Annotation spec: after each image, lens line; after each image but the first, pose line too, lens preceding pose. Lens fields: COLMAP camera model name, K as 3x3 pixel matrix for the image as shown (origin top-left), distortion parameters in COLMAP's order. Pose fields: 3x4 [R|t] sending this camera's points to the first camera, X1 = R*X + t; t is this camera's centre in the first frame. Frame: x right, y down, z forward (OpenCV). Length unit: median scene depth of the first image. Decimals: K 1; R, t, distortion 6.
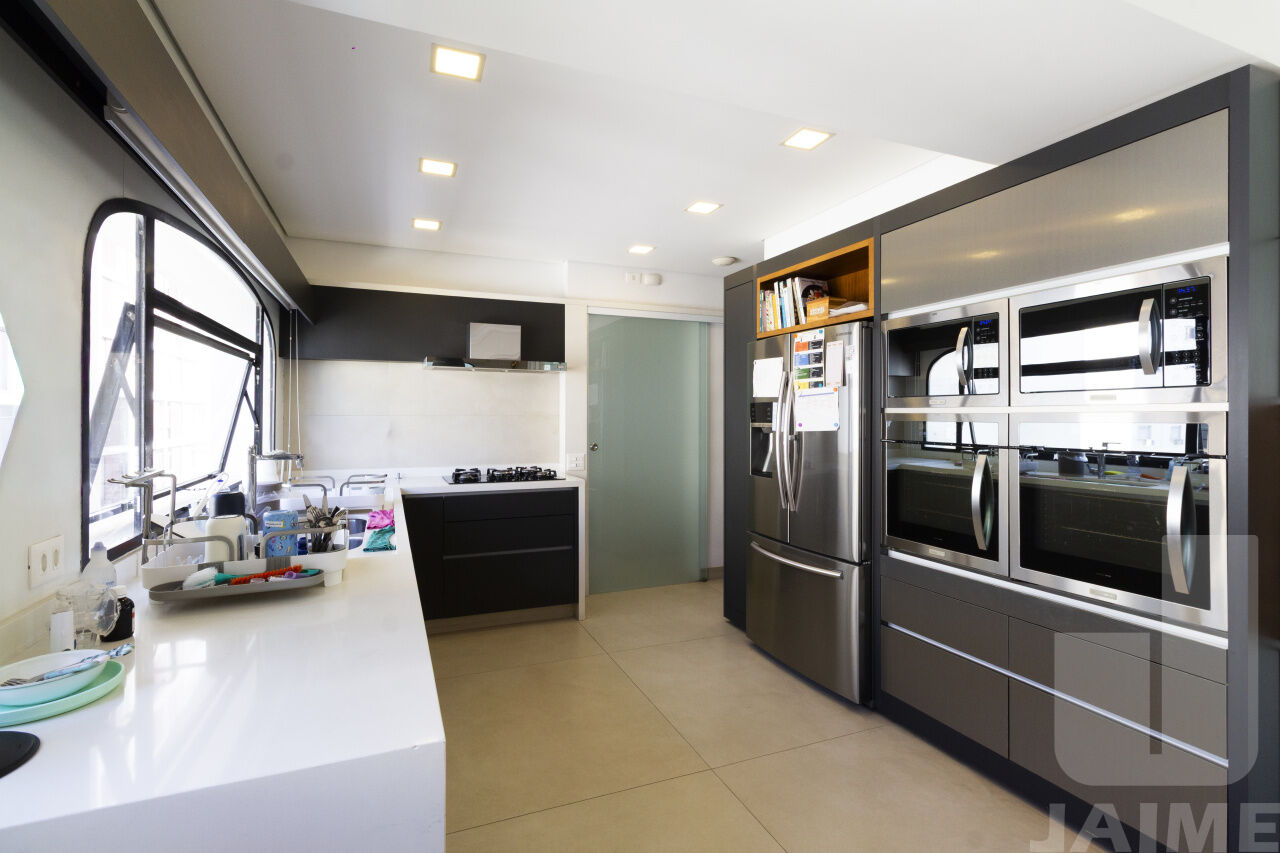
lens RADIAL K [[606.0, 0, 640.8], [0, 606.0, 420.5], [0, 0, 1]] dist [-0.001163, -0.000064]
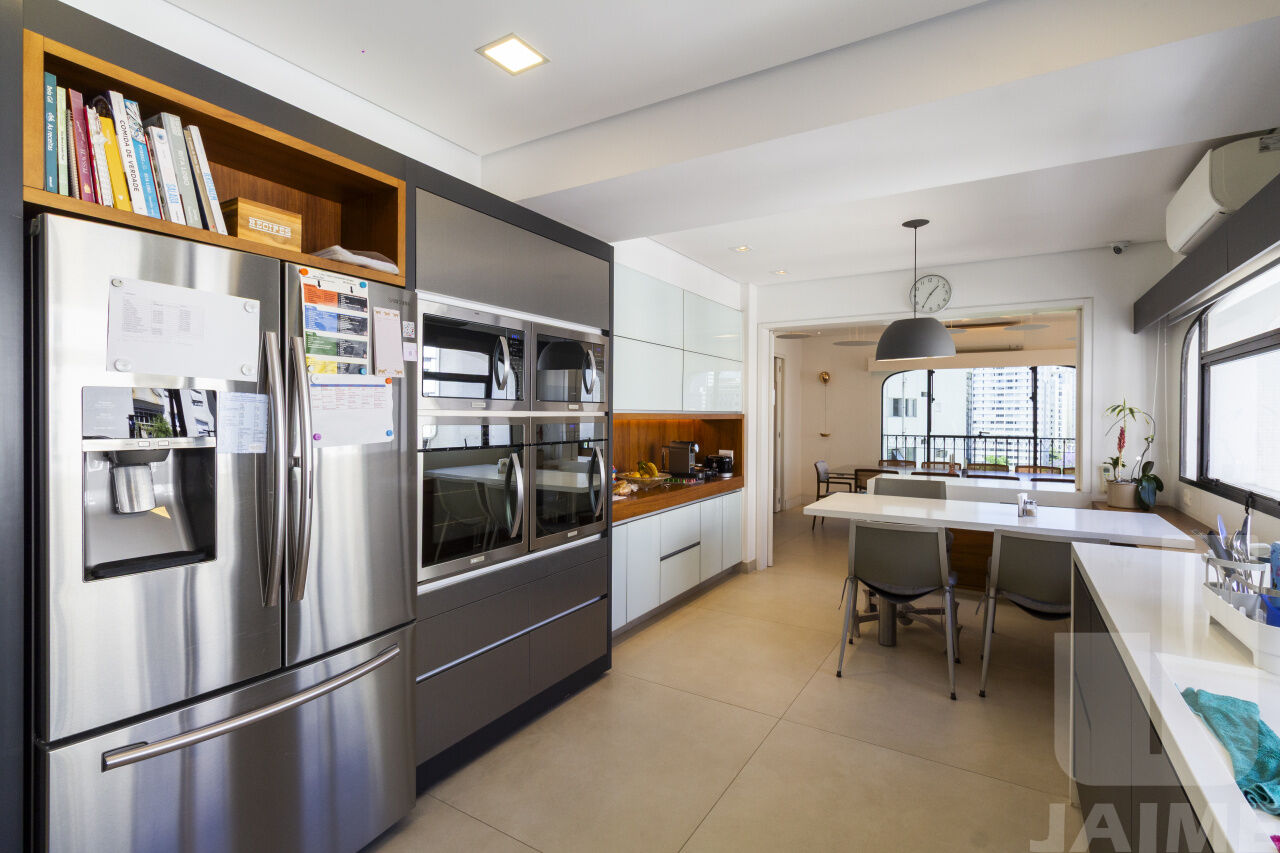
lens RADIAL K [[600.8, 0, 640.0], [0, 600.8, 426.5], [0, 0, 1]] dist [0.000047, -0.000393]
pose [[-0.590710, -0.015800, 0.806730, -0.364276], [0.003667, 0.999745, 0.022265, -0.013687], [-0.806876, 0.016111, -0.590501, 1.116882]]
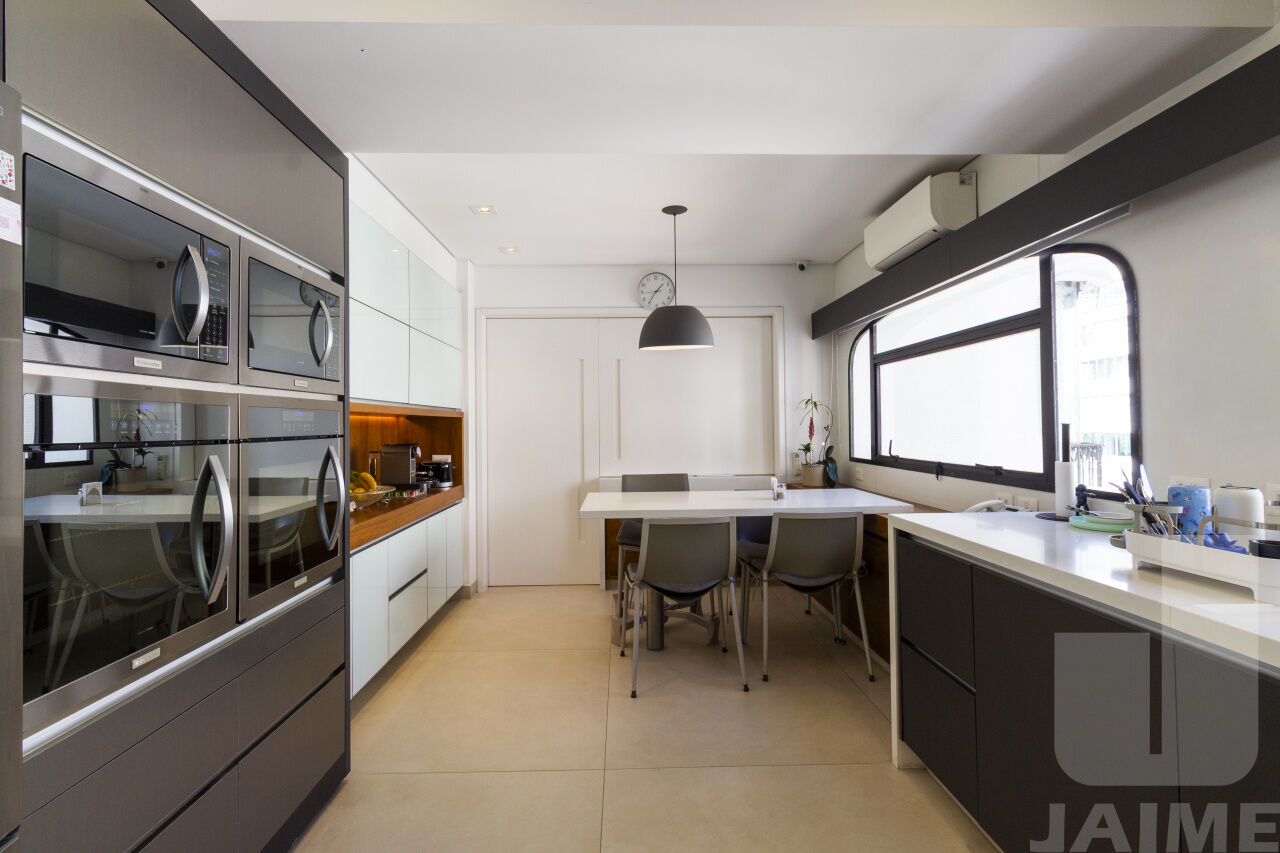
lens RADIAL K [[606.0, 0, 640.8], [0, 606.0, 420.5], [0, 0, 1]] dist [-0.001163, -0.000064]
pose [[-0.935677, 0.015838, 0.352503, -0.068416], [0.016737, 0.999860, -0.000498, 0.020964], [-0.352462, 0.005433, -0.935811, 1.095022]]
